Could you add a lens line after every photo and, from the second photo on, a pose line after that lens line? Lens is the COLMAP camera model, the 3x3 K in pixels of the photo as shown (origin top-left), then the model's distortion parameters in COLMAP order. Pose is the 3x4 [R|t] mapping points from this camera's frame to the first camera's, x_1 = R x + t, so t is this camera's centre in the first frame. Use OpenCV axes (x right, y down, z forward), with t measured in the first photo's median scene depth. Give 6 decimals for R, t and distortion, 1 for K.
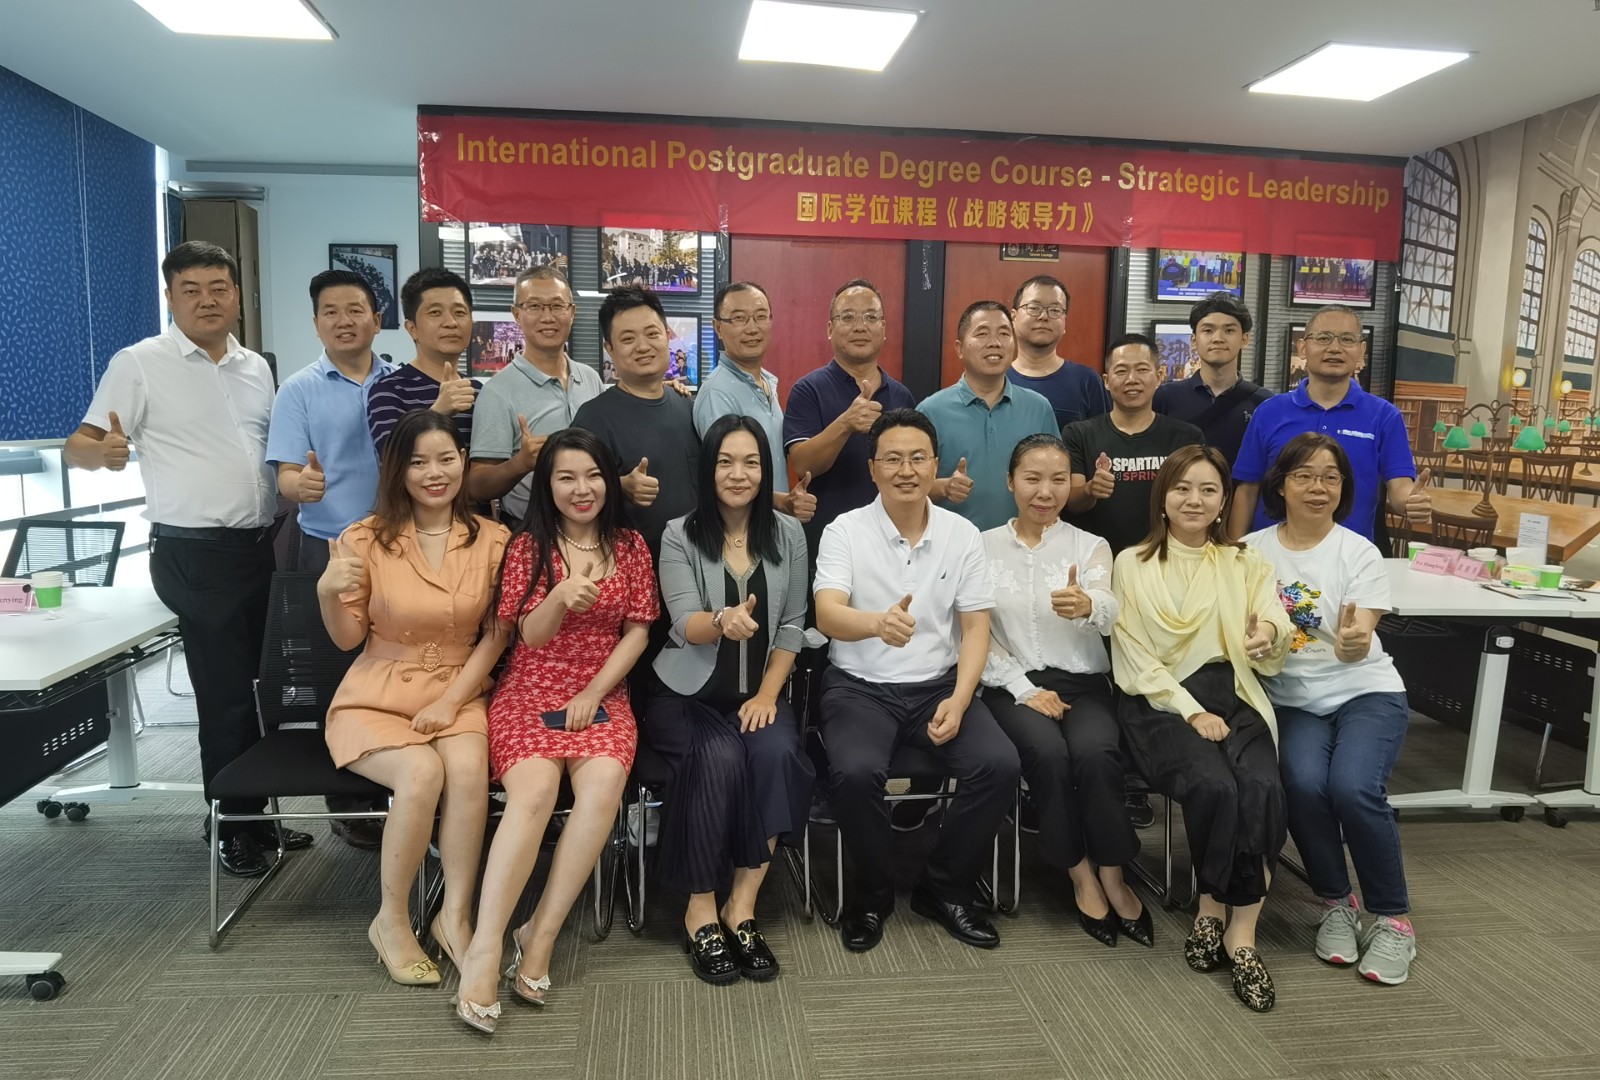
lens RADIAL K [[1029.8, 0, 782.8], [0, 1029.8, 569.4], [0, 0, 1]] dist [-0.095692, 0.028386]
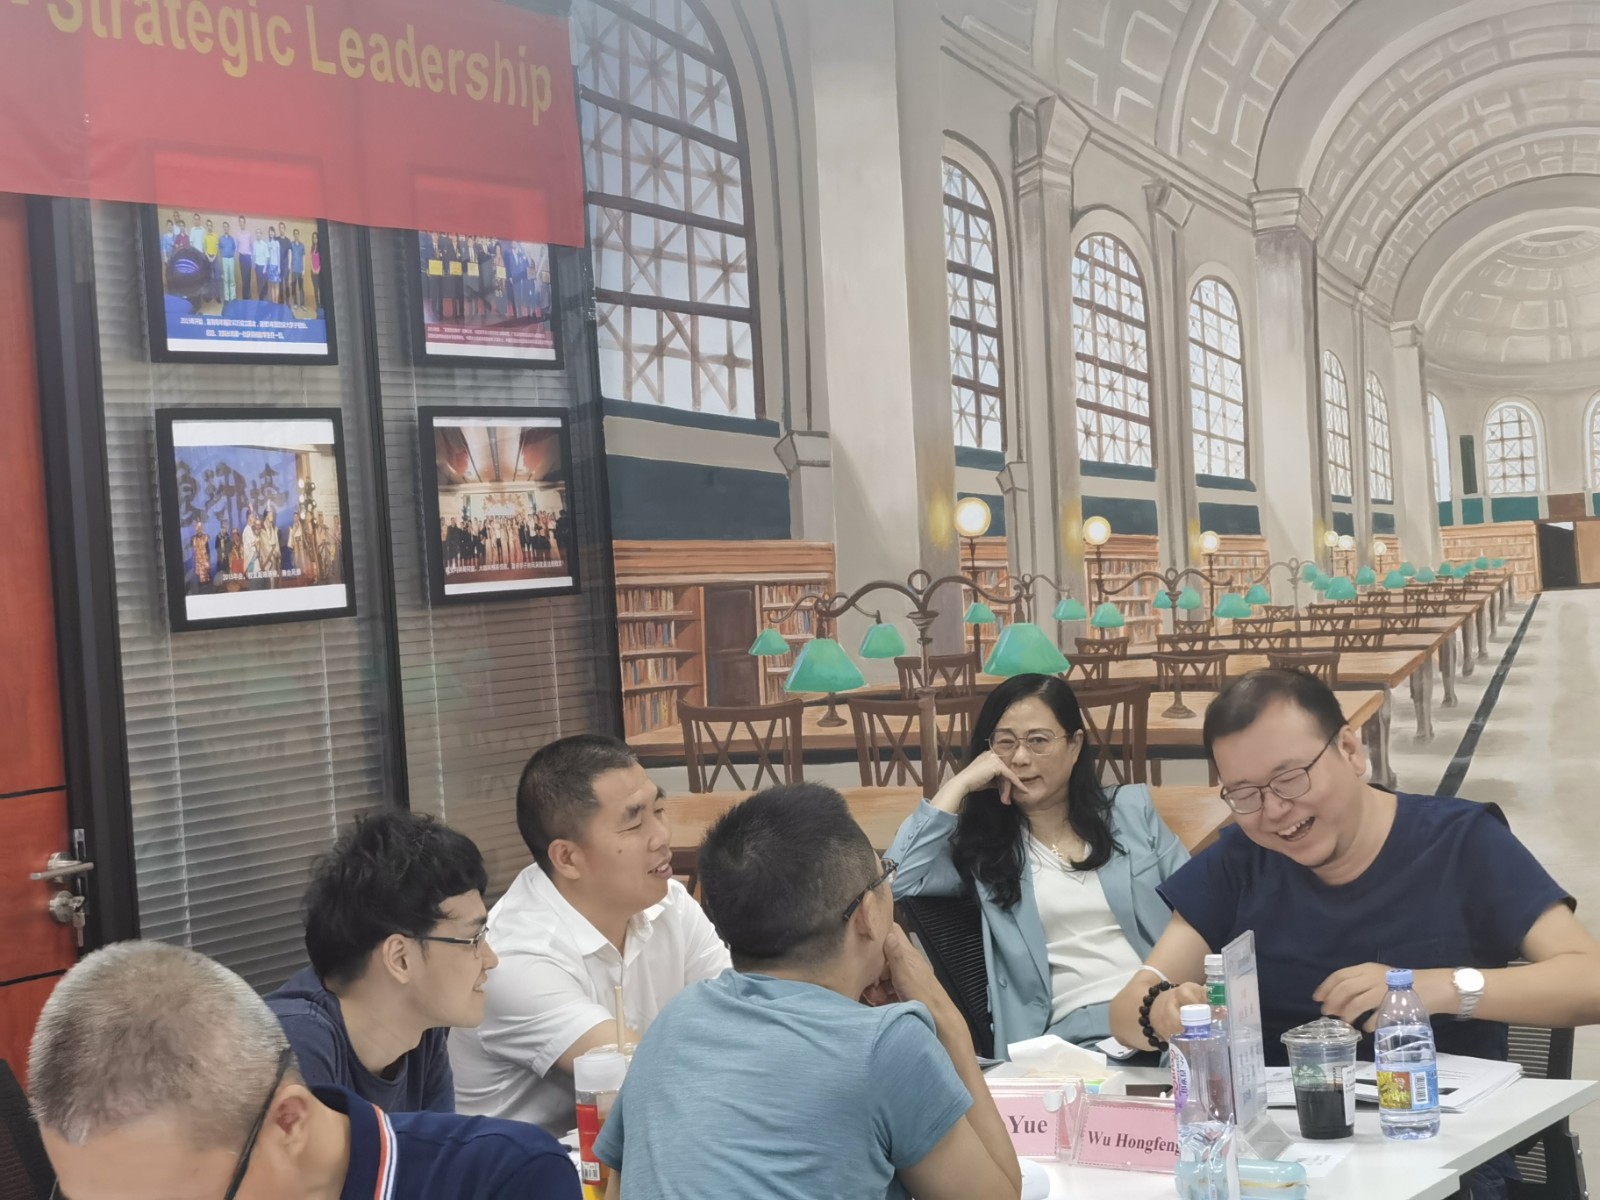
lens RADIAL K [[3137.7, 0, 735.2], [0, 3137.7, 592.2], [0, 0, 1]] dist [0.106948, 0.000000]
pose [[0.602108, -0.057148, 0.796367, -0.388331], [0.193712, 0.978089, -0.076271, -0.069739], [-0.774559, 0.200189, 0.599986, 0.229782]]
